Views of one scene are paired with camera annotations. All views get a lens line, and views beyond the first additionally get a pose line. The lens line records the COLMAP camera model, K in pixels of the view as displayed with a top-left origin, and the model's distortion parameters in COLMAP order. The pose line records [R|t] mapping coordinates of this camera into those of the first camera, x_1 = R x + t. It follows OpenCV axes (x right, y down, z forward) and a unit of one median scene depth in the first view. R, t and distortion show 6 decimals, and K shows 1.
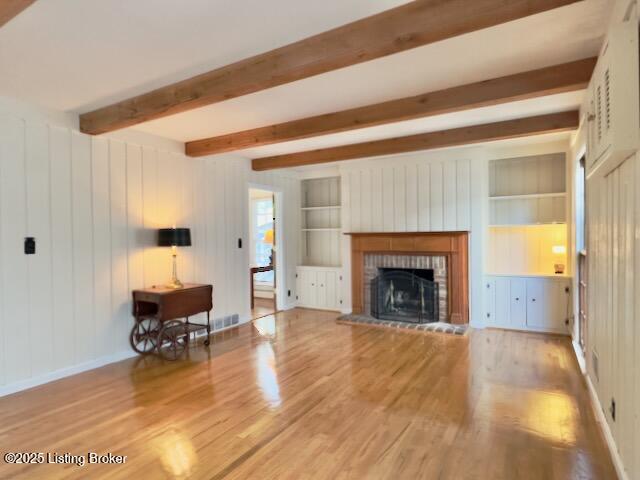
lens RADIAL K [[360.3, 0, 320.0], [0, 360.3, 240.0], [0, 0, 1]] dist [-0.001430, -0.000187]
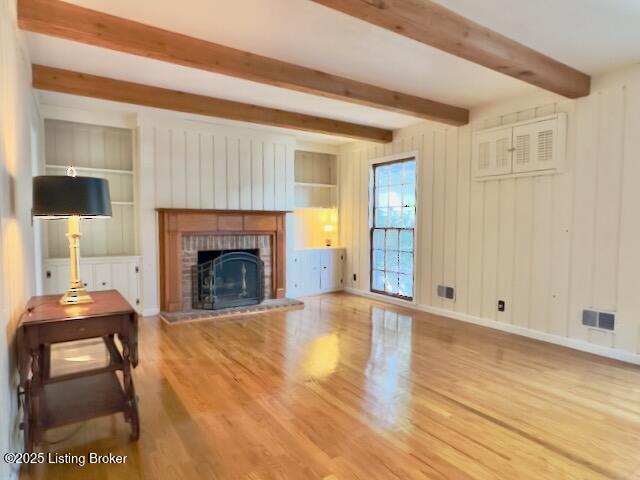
lens RADIAL K [[381.6, 0, 317.1], [0, 381.6, 240.9], [0, 0, 1]] dist [-0.002807, -0.000583]
pose [[0.450687, -0.031020, 0.892143, -0.537177], [-0.001074, 0.999376, 0.035292, 0.021776], [-0.892681, -0.016864, 0.450373, 0.369752]]
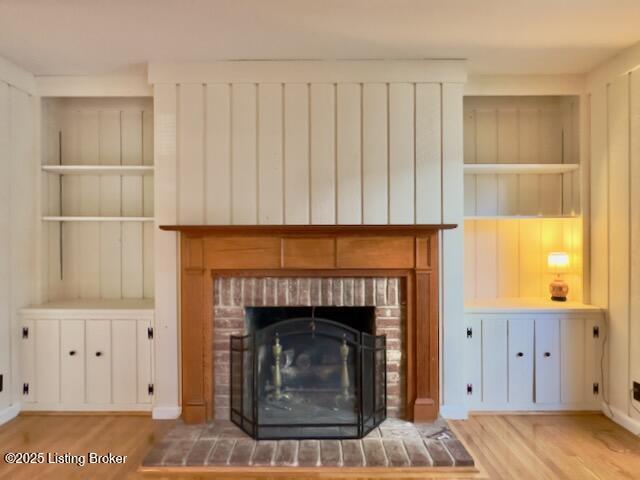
lens RADIAL K [[371.0, 0, 315.4], [0, 371.0, 240.6], [0, 0, 1]] dist [-0.001541, -0.000736]
pose [[0.866523, 0.004772, 0.499114, 0.009037], [-0.002361, 0.999982, -0.005462, -0.001049], [-0.499132, 0.003554, 0.866519, 0.603488]]
